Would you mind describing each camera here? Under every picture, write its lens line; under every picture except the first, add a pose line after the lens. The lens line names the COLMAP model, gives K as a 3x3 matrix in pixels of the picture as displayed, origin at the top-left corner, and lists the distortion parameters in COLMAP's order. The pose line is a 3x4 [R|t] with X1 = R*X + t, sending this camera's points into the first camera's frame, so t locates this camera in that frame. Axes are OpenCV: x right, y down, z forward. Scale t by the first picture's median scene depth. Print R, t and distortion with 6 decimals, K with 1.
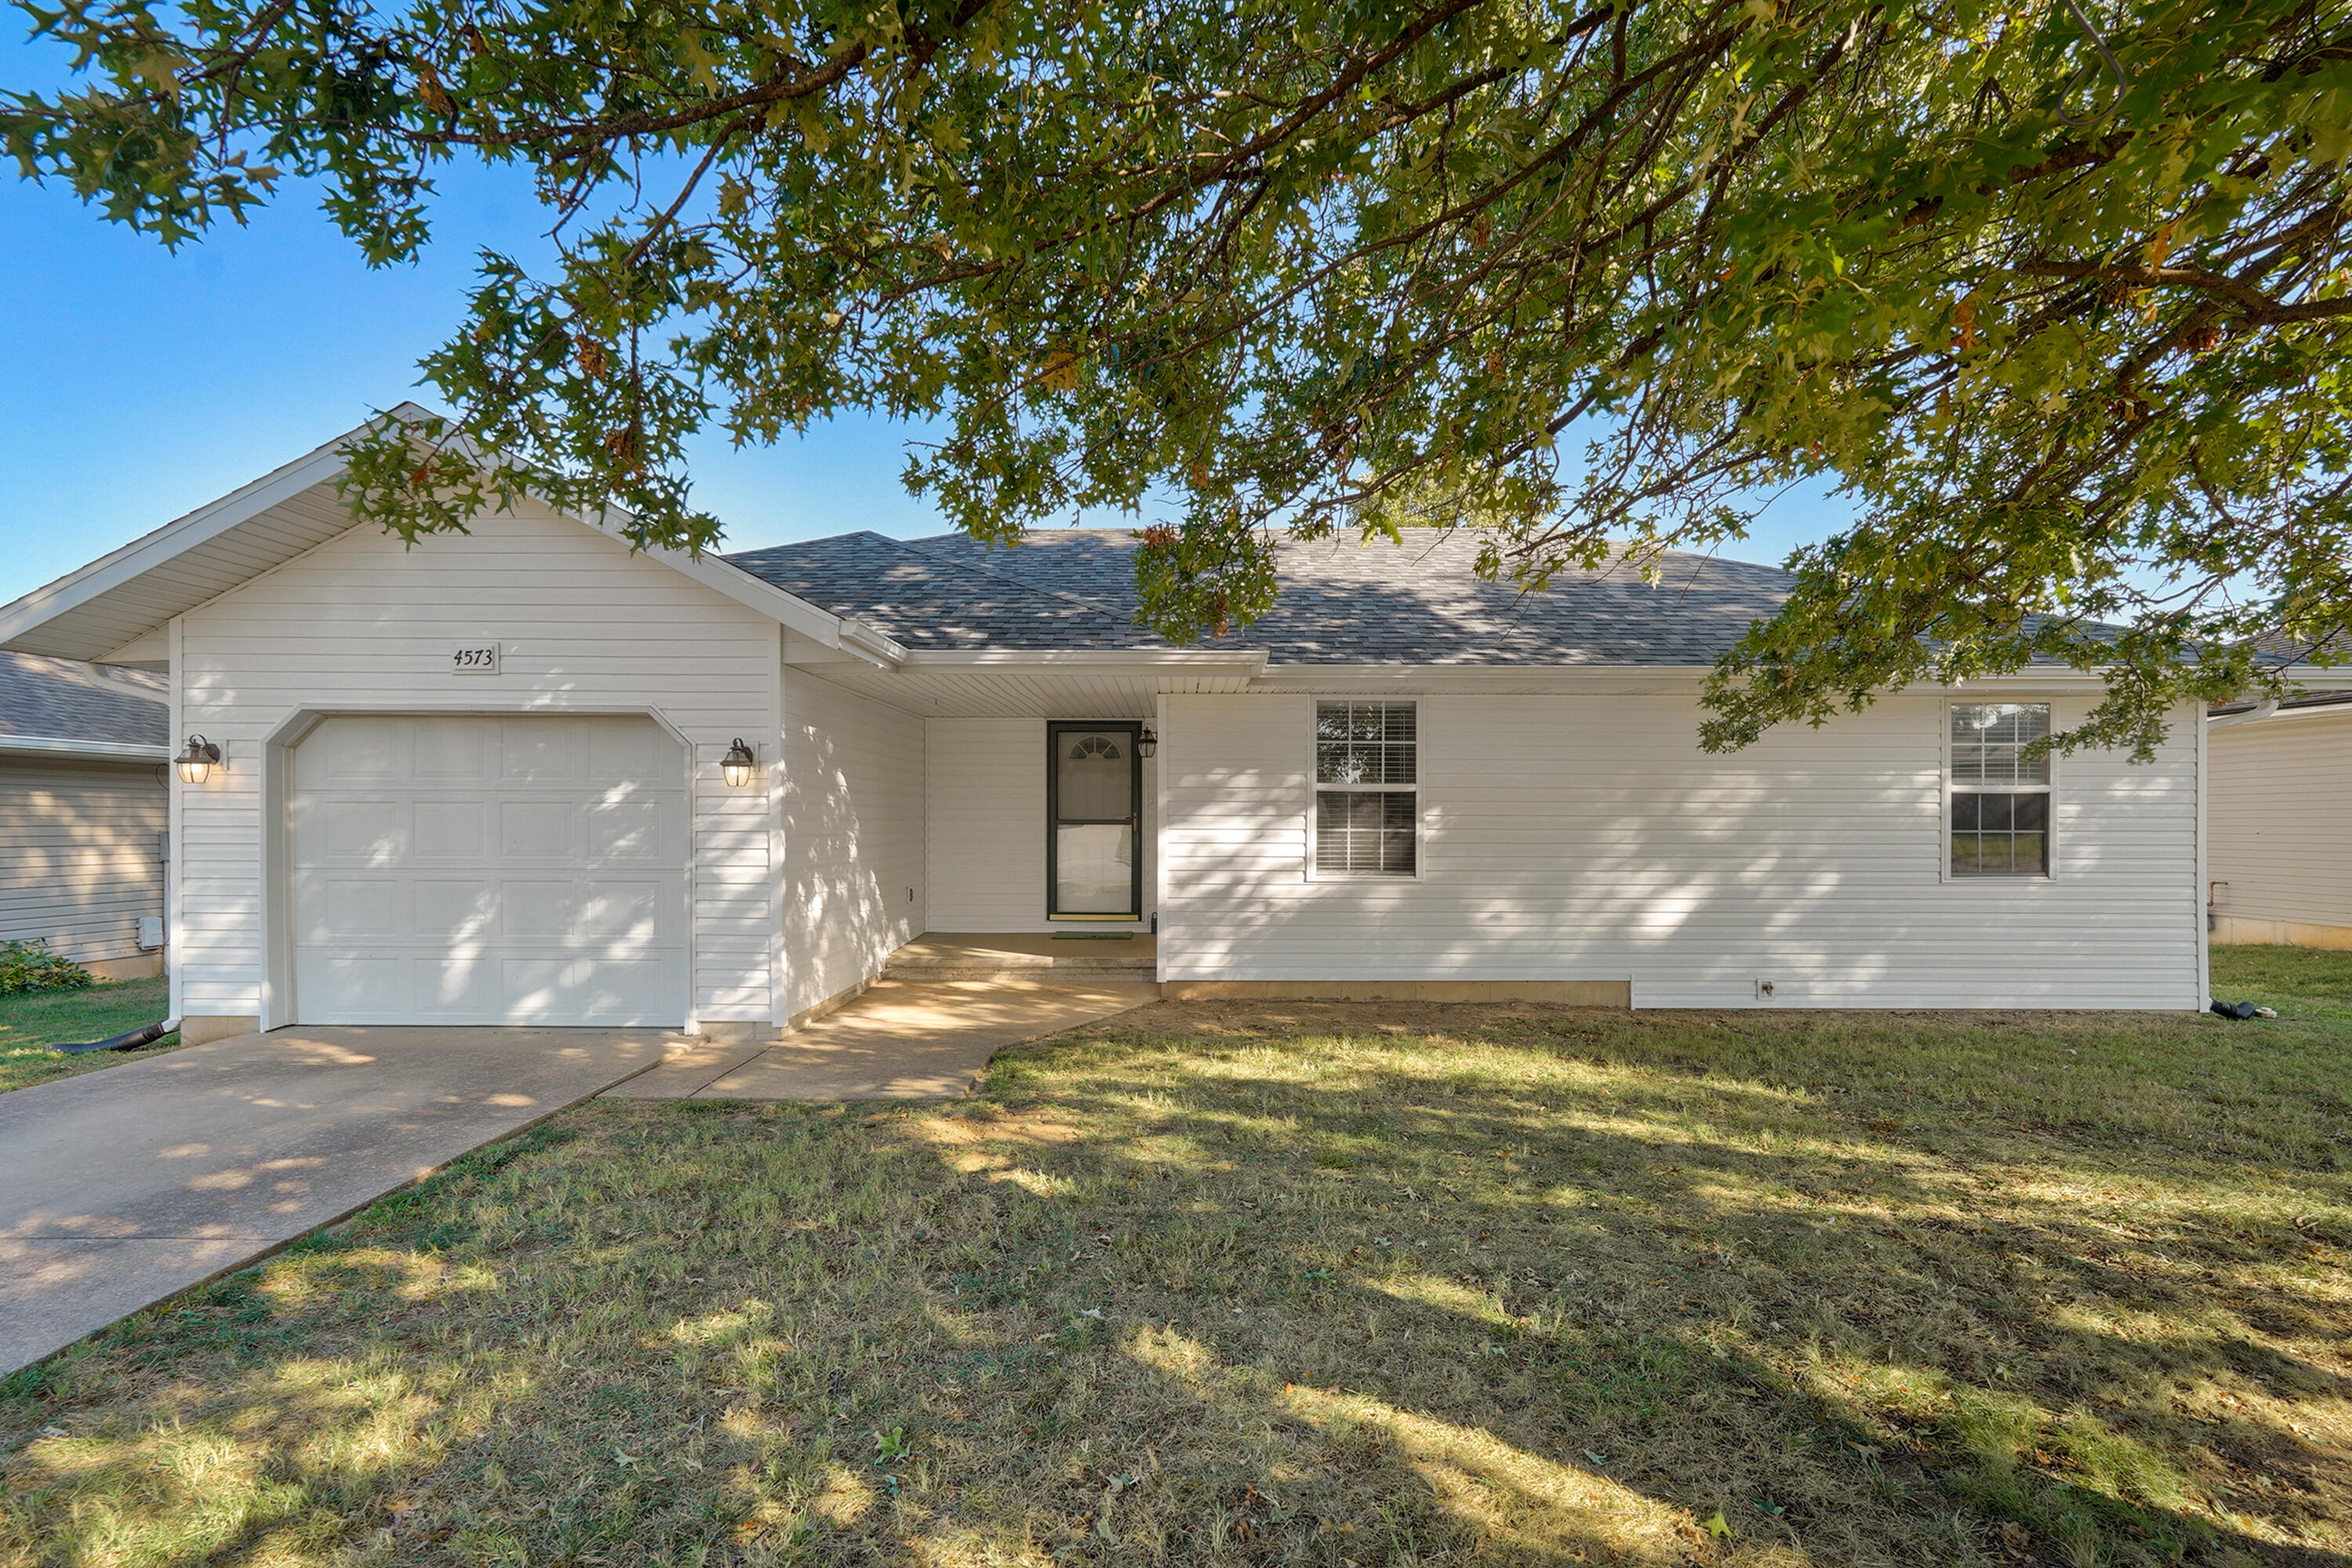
lens RADIAL K [[1119.9, 0, 1165.5], [0, 1119.9, 795.3], [0, 0, 1]] dist [-0.013907, 0.002563]
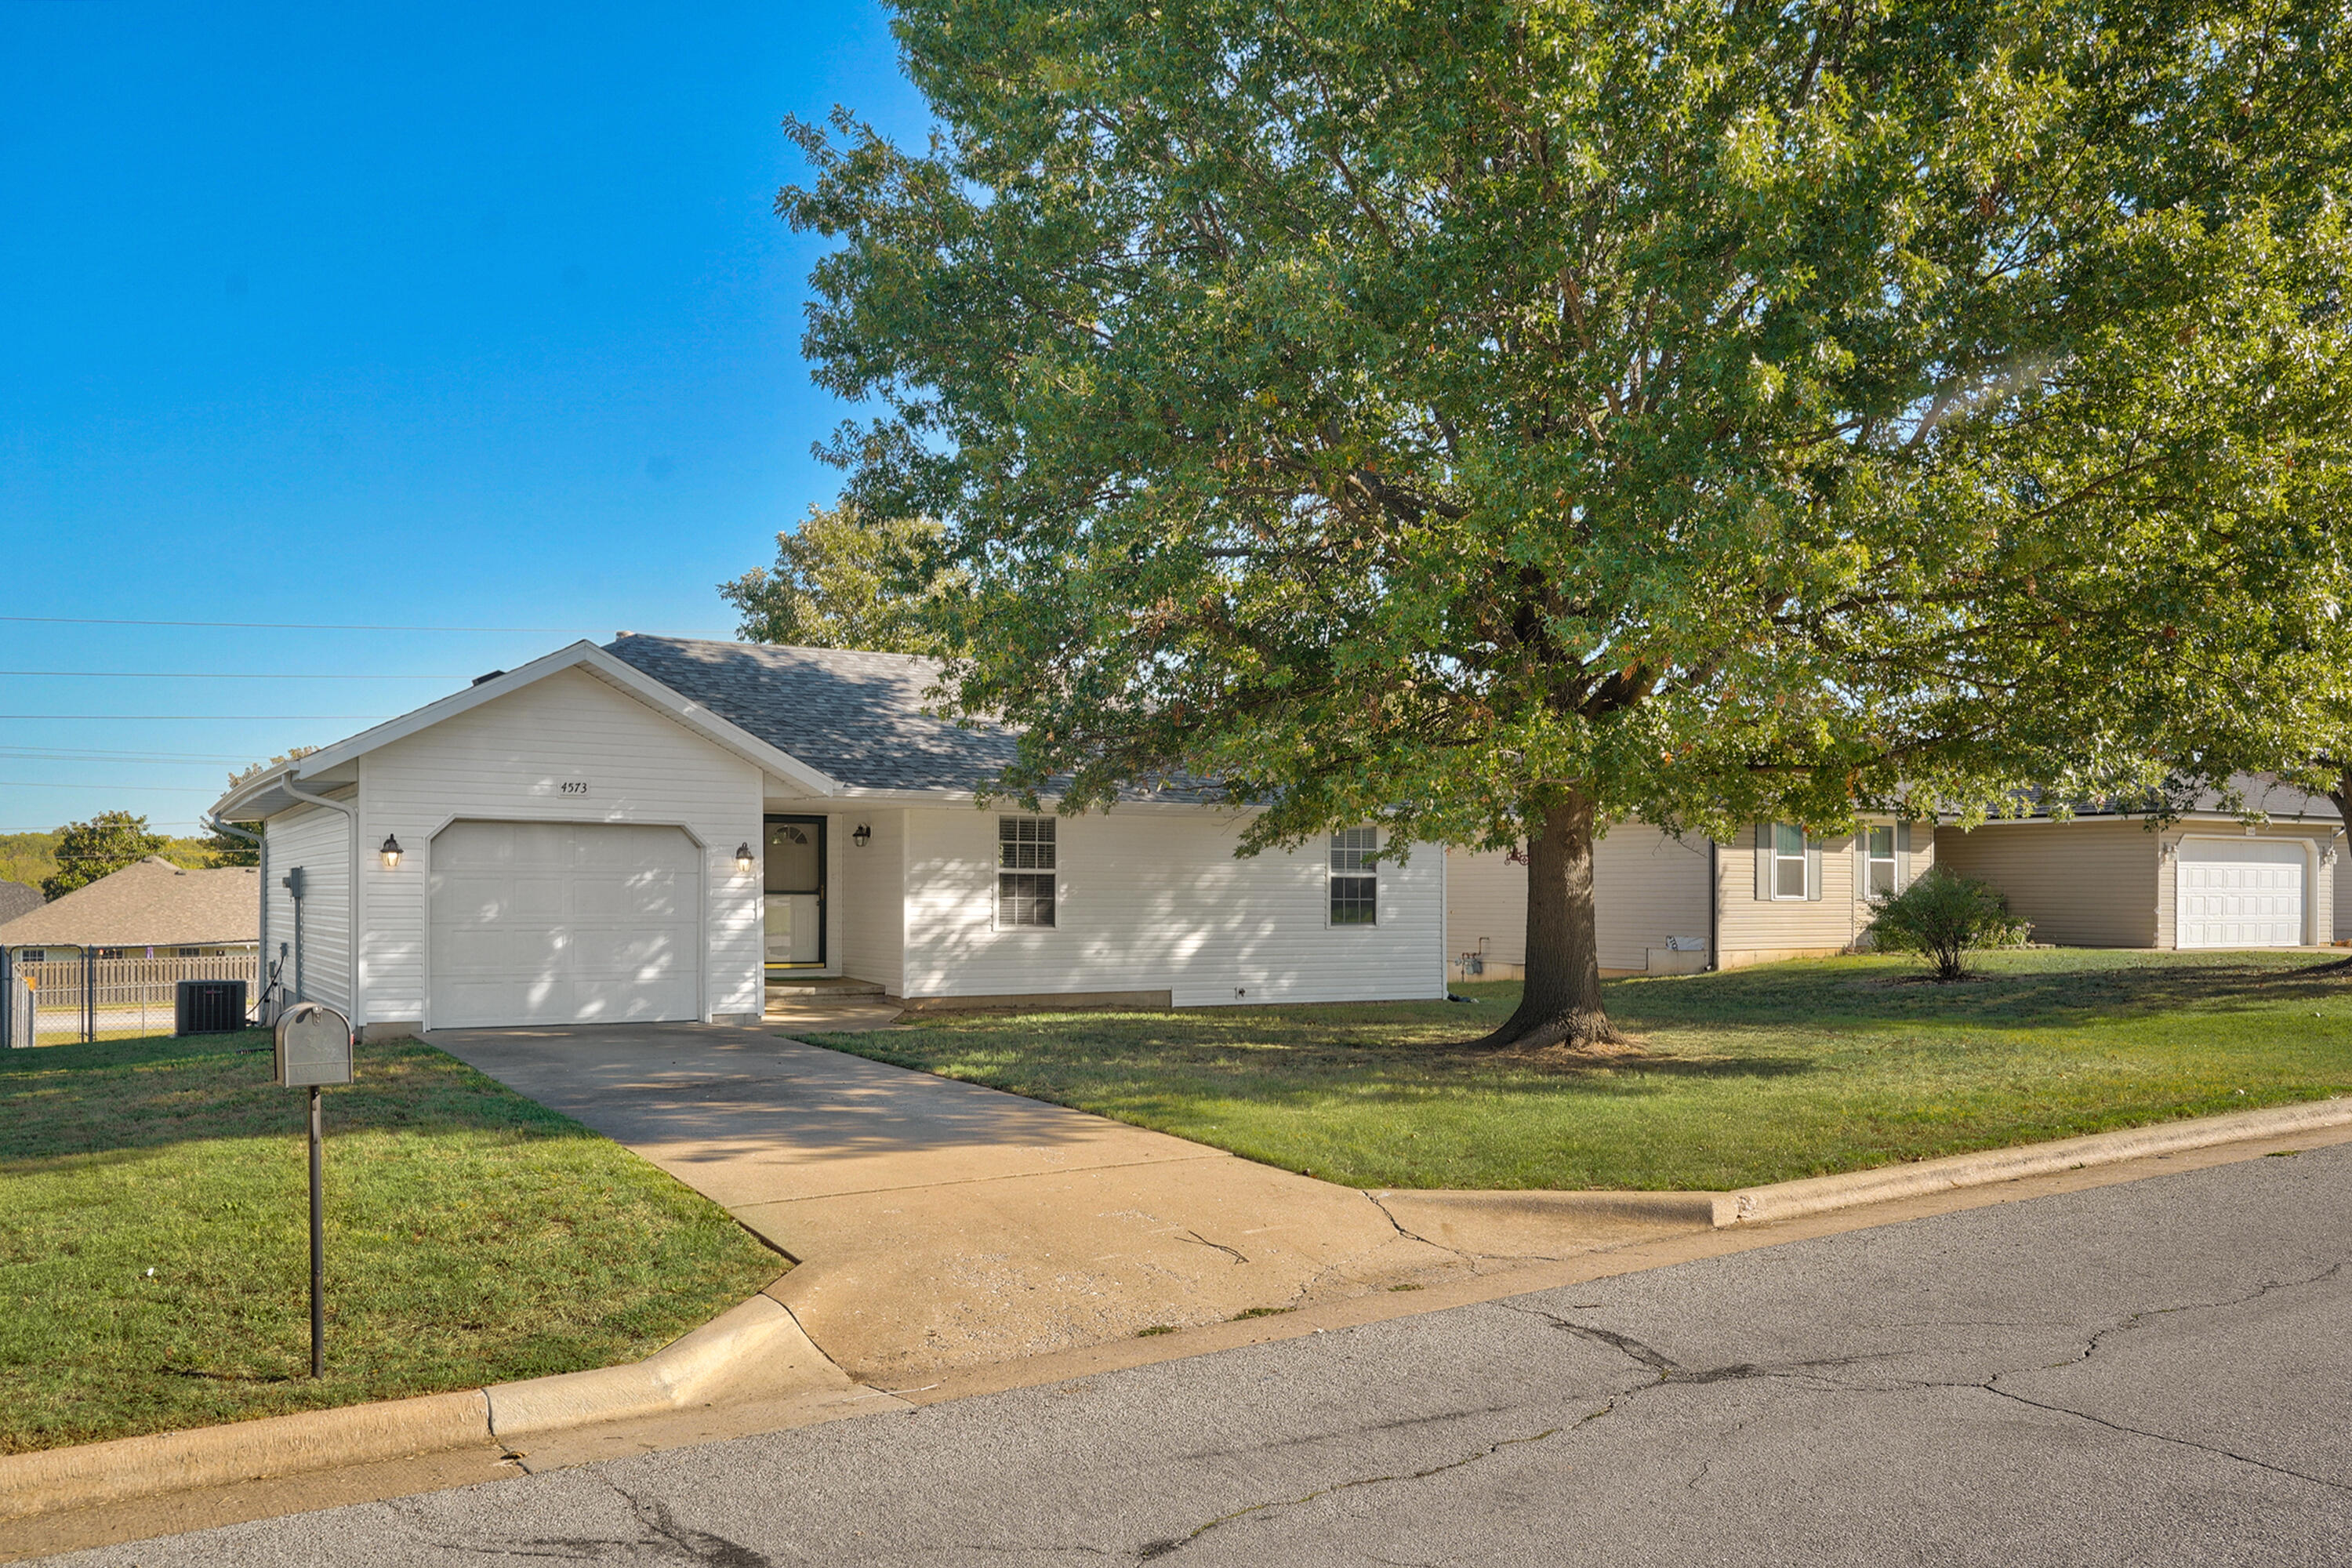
lens RADIAL K [[1755.0, 0, 1179.2], [0, 1755.0, 787.5], [0, 0, 1]] dist [-0.056579, -0.001002]
pose [[0.855733, 0.031741, 0.516443, -0.915688], [-0.013054, 0.999123, -0.039776, -0.029124], [-0.517253, 0.027296, 0.855397, -1.225715]]
